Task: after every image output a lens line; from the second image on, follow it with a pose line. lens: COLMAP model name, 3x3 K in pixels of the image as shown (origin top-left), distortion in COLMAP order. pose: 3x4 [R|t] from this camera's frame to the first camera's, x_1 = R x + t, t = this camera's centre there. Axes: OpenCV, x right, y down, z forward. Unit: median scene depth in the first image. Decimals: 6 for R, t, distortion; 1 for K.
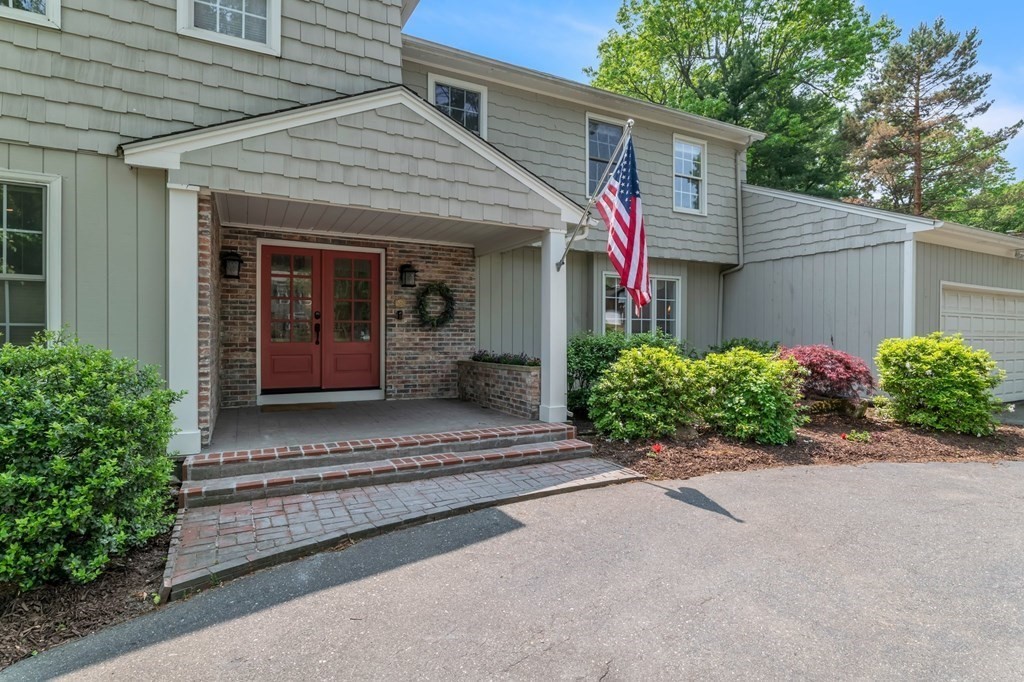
lens RADIAL K [[524.2, 0, 509.7], [0, 524.2, 339.2], [0, 0, 1]] dist [0.000802, 0.000101]
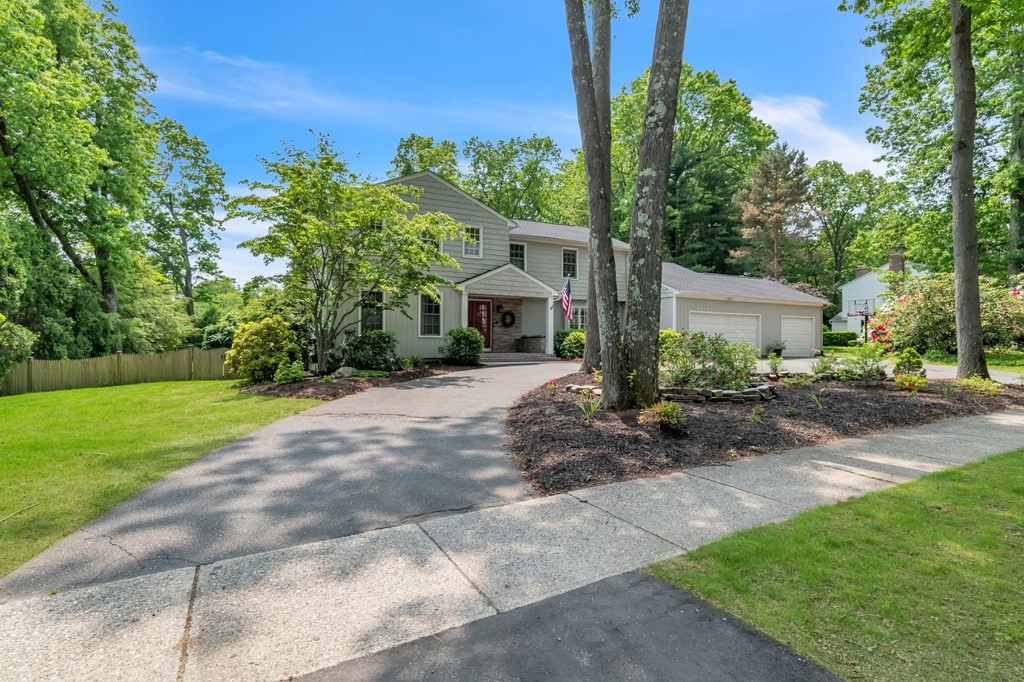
lens RADIAL K [[524.2, 0, 513.4], [0, 524.2, 341.3], [0, 0, 1]] dist [0.000802, 0.000101]
pose [[0.999920, 0.002811, 0.012363, -0.185959], [-0.002693, 0.999951, -0.009569, 0.104389], [-0.012390, 0.009535, 0.999878, -2.313260]]
